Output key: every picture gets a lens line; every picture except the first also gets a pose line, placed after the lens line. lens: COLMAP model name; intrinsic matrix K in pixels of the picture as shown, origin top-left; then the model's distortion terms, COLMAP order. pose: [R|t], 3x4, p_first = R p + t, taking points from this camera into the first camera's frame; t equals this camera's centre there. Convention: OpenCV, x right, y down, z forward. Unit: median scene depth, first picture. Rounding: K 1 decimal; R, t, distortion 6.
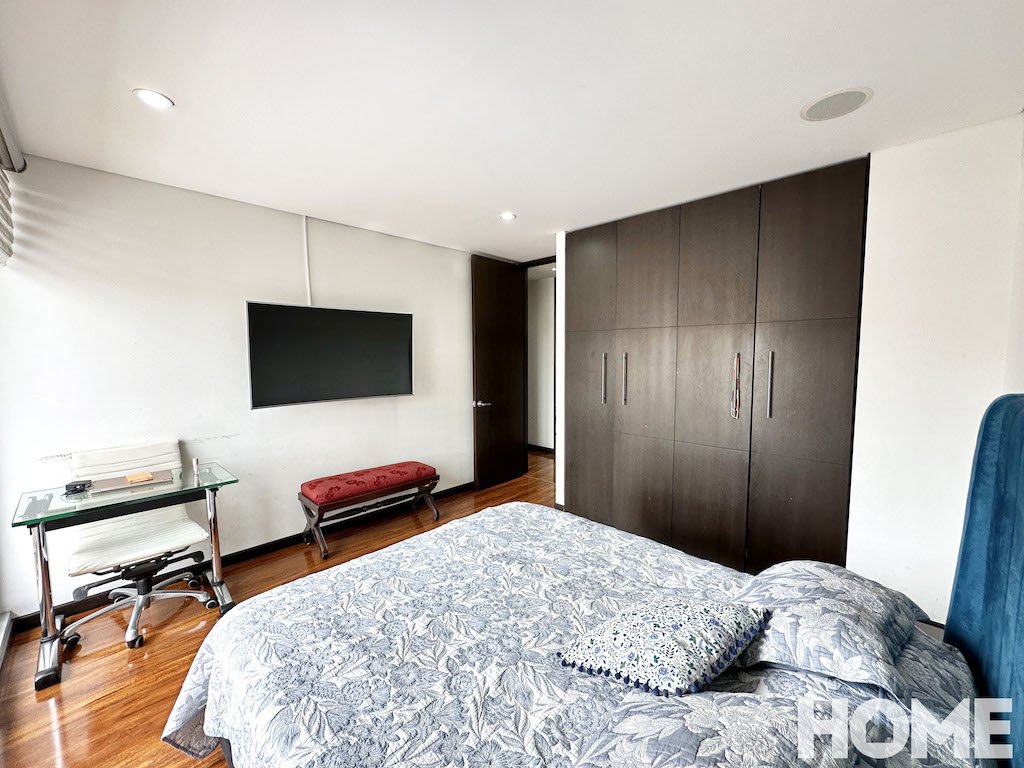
lens RADIAL K [[409.9, 0, 512.0], [0, 409.9, 384.0], [0, 0, 1]] dist [0.001725, 0.000043]
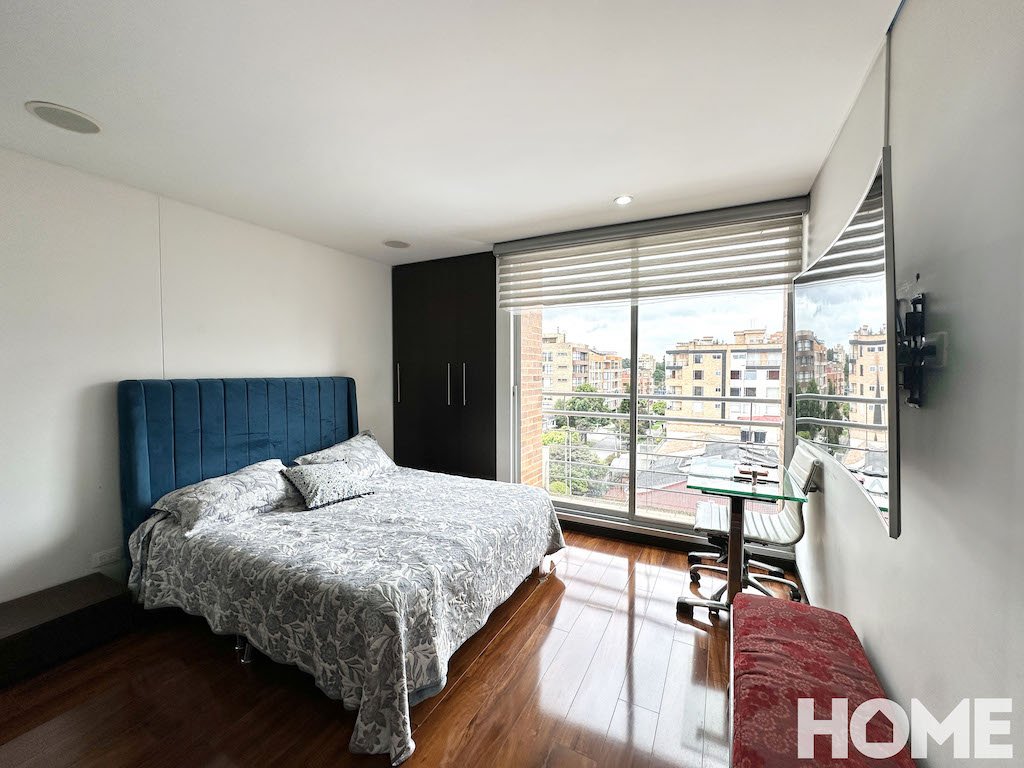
lens RADIAL K [[409.9, 0, 512.0], [0, 409.9, 384.0], [0, 0, 1]] dist [0.001725, 0.000043]
pose [[-0.958428, 0.018867, -0.284710, 0.010665], [-0.014517, 0.993295, 0.114693, -0.136707], [0.284965, 0.114058, -0.951728, 2.124014]]
